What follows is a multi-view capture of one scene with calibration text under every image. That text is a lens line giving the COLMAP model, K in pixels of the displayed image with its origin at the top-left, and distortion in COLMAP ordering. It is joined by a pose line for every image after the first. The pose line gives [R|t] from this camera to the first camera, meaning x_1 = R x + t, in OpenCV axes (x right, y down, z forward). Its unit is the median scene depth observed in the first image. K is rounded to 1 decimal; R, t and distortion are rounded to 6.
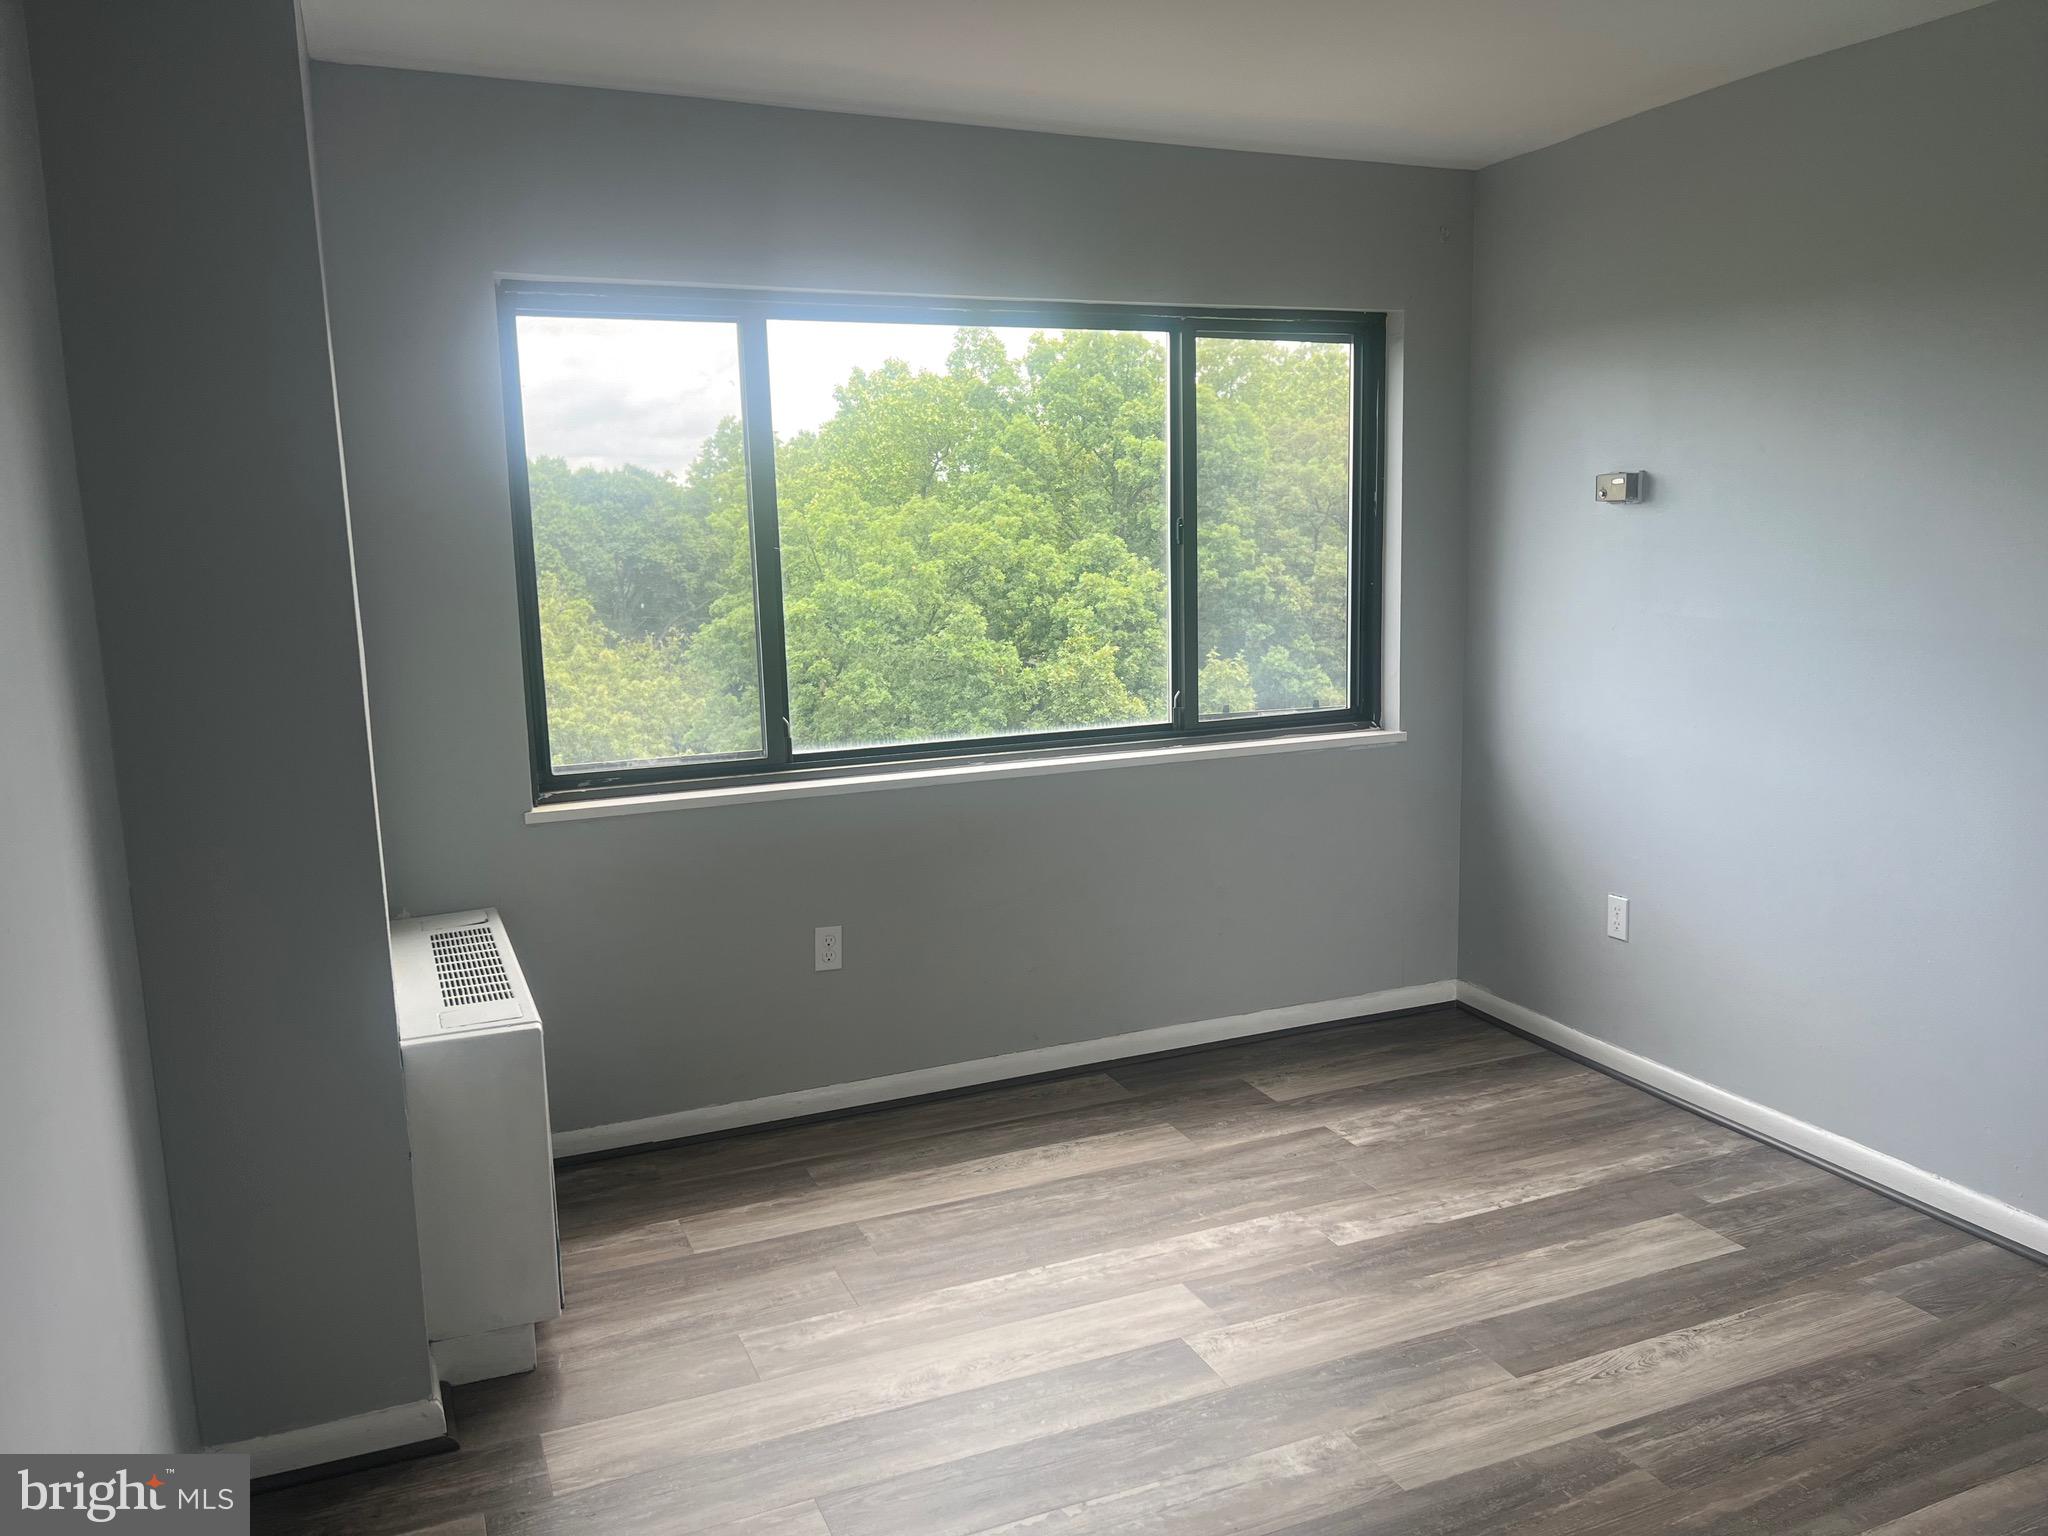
lens RADIAL K [[1535.6, 0, 1032.9], [0, 1535.6, 770.0], [0, 0, 1]] dist [0.039639, -0.053728]
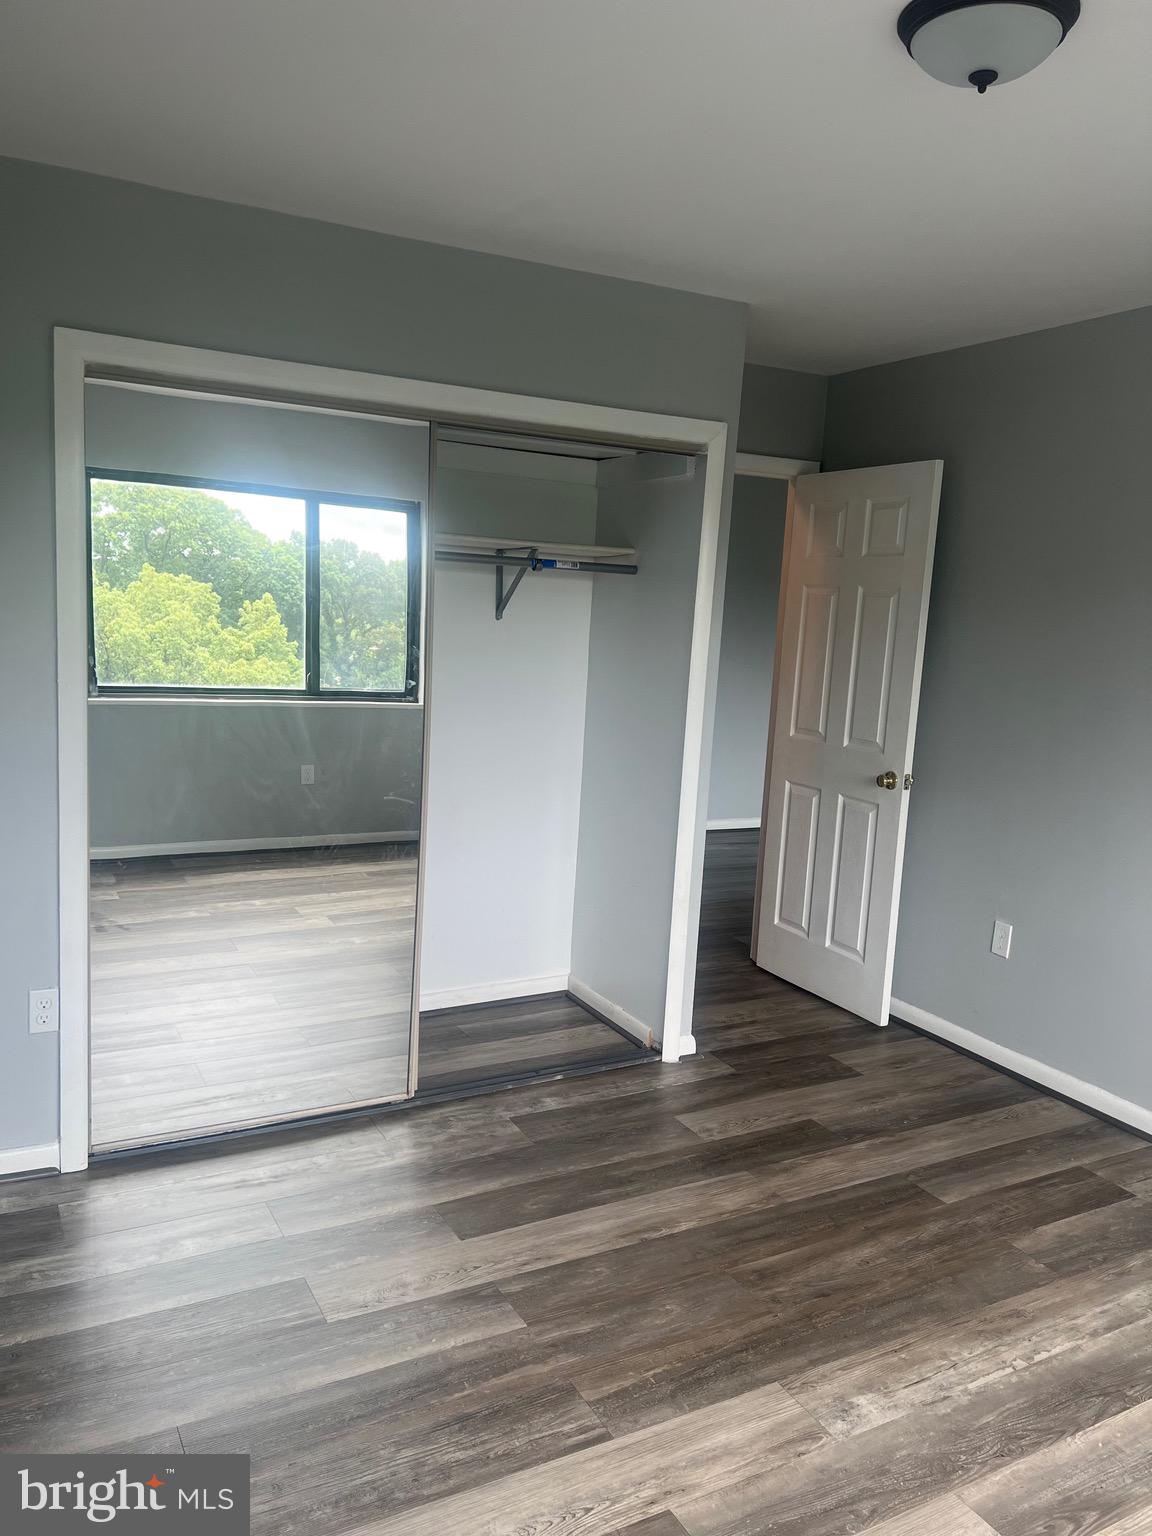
lens RADIAL K [[1141.6, 0, 578.8], [0, 1141.6, 772.7], [0, 0, 1]] dist [0.072225, -0.095132]
pose [[-0.995715, -0.010665, -0.091862, 0.388426], [-0.037907, 0.953112, 0.300233, -0.228707], [0.084353, 0.302428, -0.949432, 1.360452]]
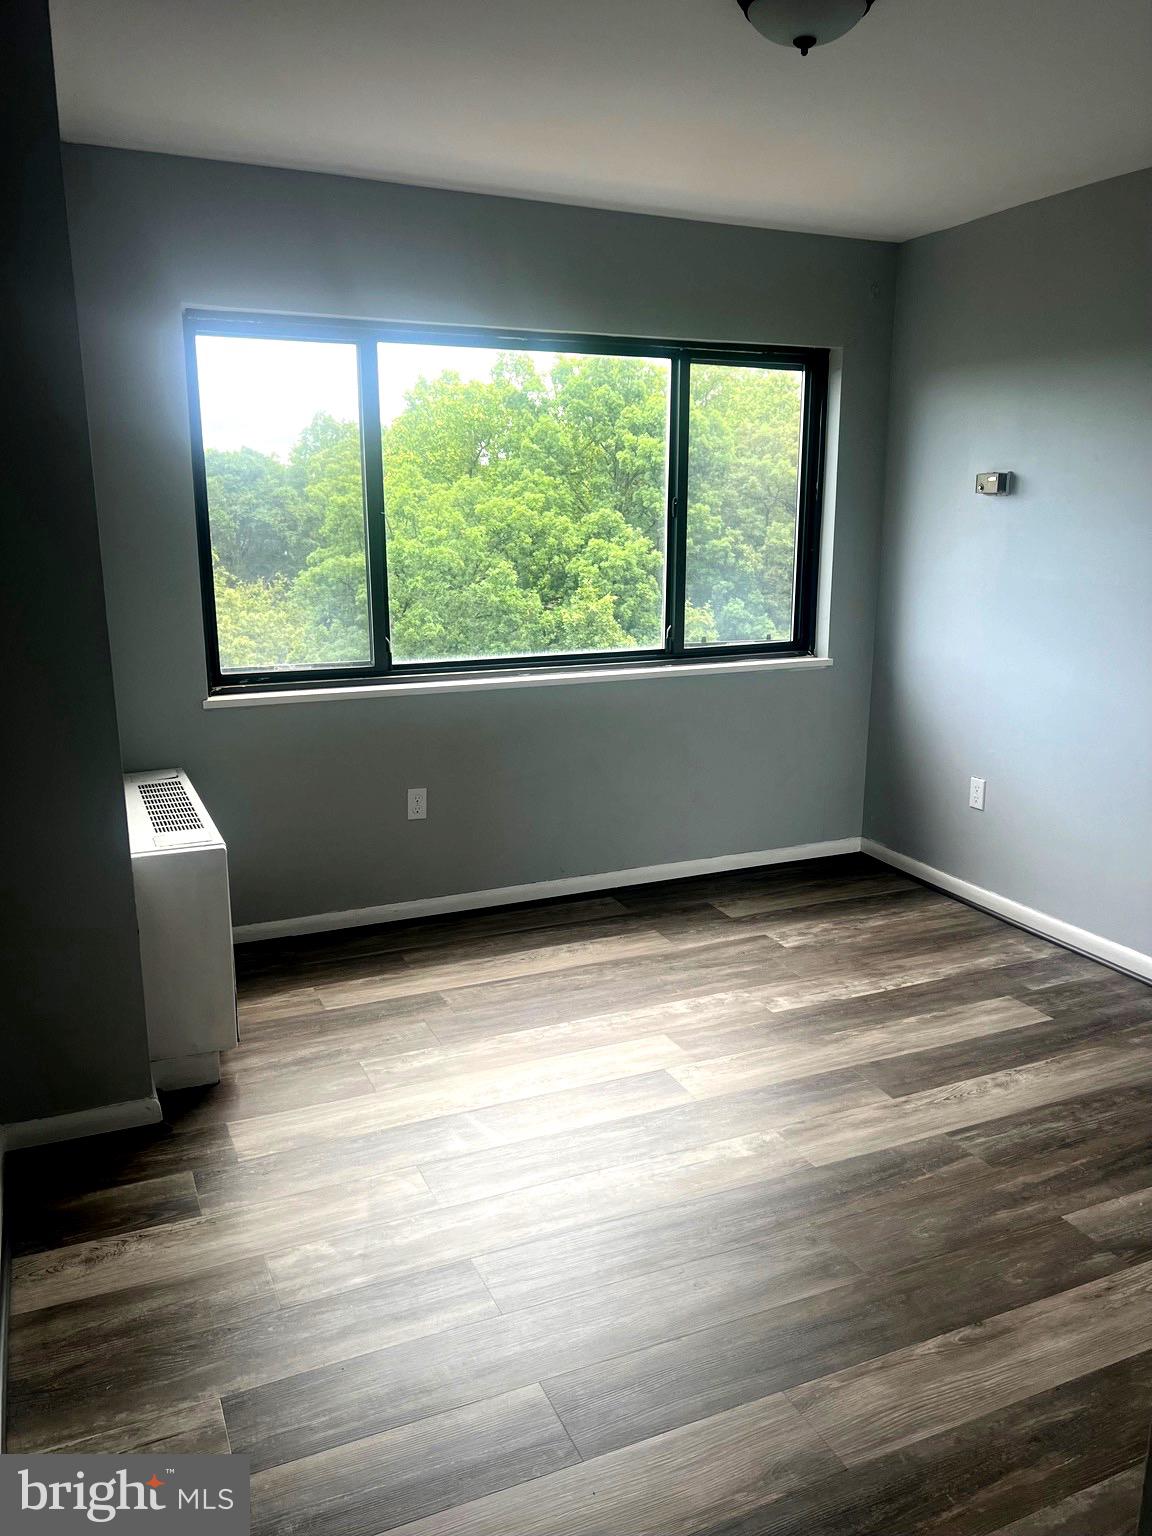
lens RADIAL K [[1151.7, 0, 574.1], [0, 1151.7, 770.0], [0, 0, 1]] dist [0.039639, -0.053728]
pose [[0.999554, 0.019386, 0.022725, -0.017366], [-0.020943, 0.997297, 0.070423, 0.010729], [-0.021299, -0.070868, 0.997258, -0.057167]]
